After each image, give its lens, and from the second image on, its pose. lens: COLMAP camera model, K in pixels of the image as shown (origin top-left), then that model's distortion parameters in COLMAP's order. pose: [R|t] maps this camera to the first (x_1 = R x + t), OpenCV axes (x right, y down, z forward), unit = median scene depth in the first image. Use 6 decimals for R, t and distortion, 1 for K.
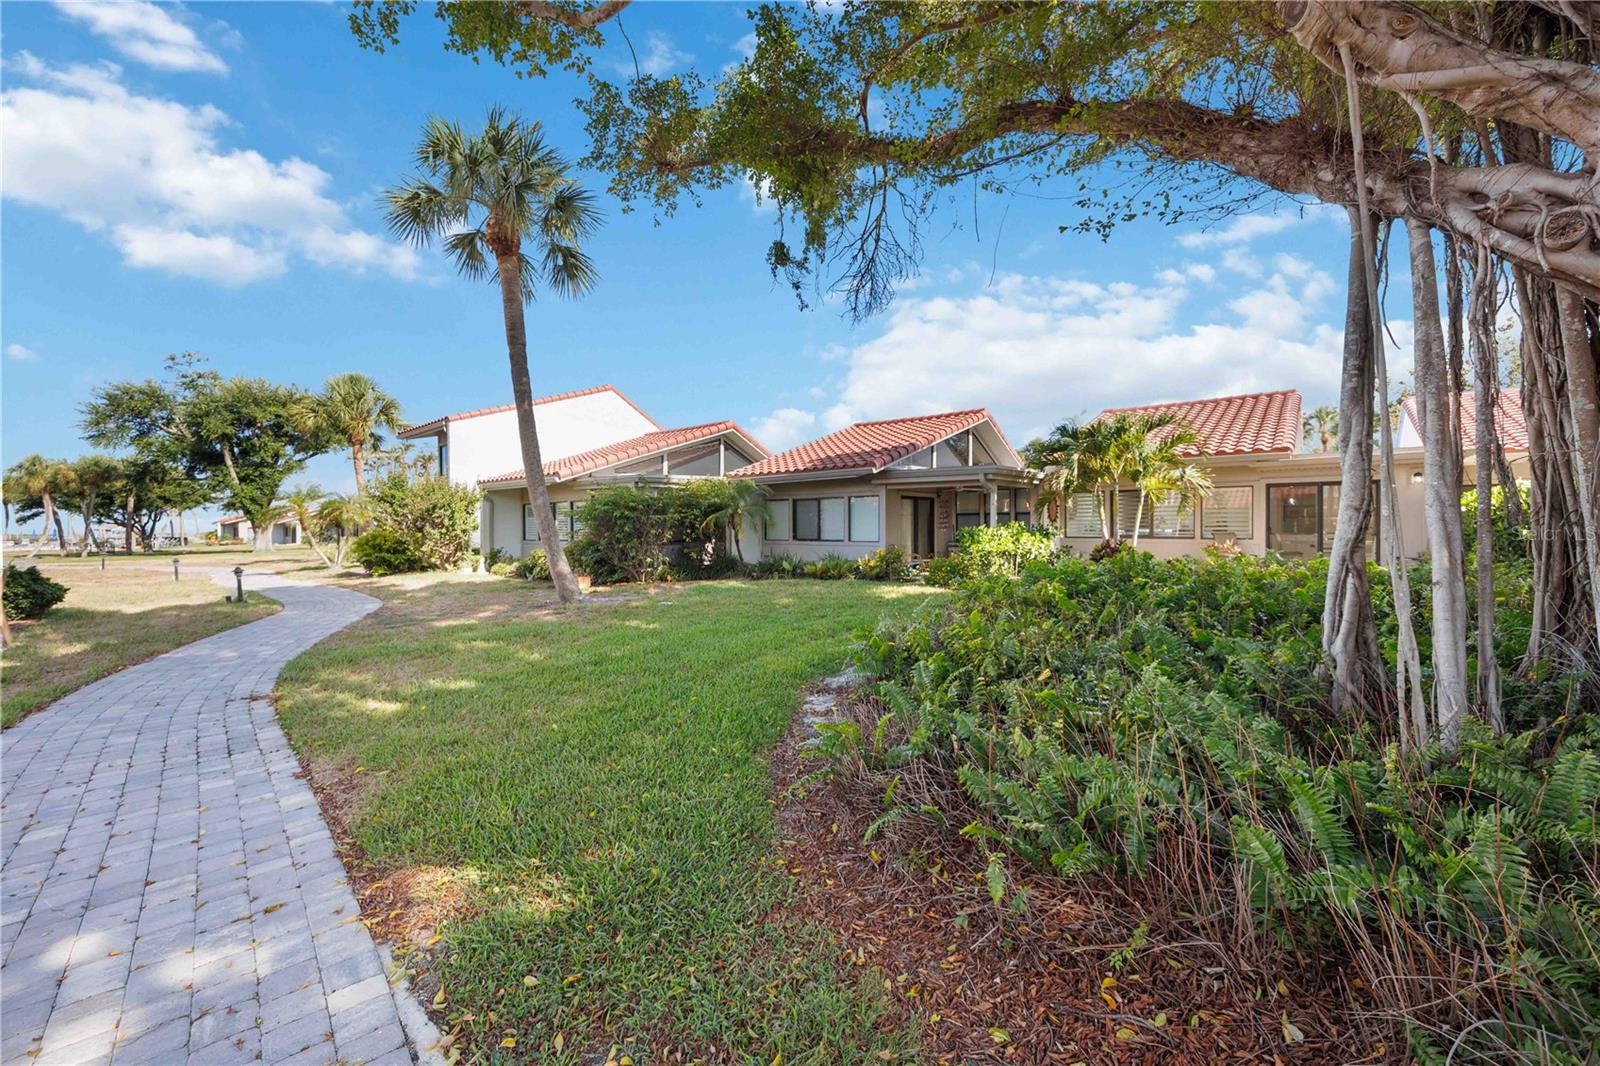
lens RADIAL K [[610.6, 0, 799.1], [0, 610.6, 535.6], [0, 0, 1]] dist [-0.002324, -0.000063]
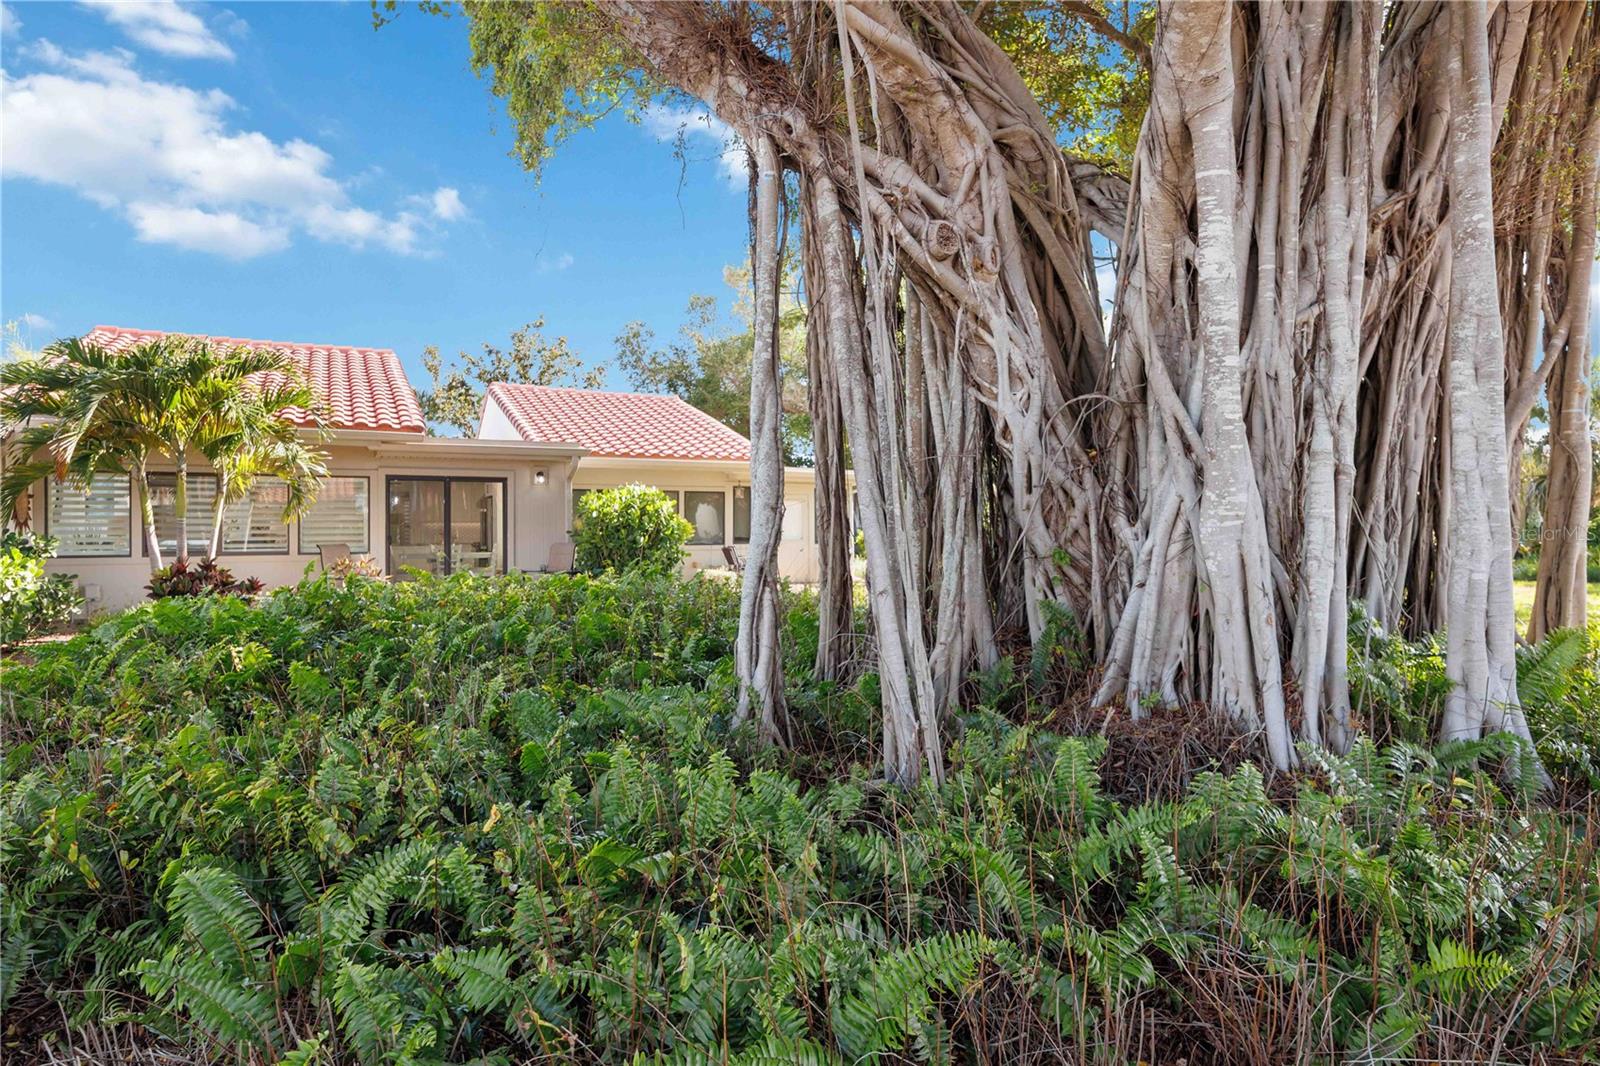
lens RADIAL K [[937.5, 0, 801.2], [0, 937.5, 527.4], [0, 0, 1]] dist [0.001251, 0.000439]
pose [[0.376074, 0.004227, 0.926580, -0.112878], [0.019795, 0.999725, -0.012595, -0.000716], [-0.926378, 0.023078, 0.375886, 0.236745]]
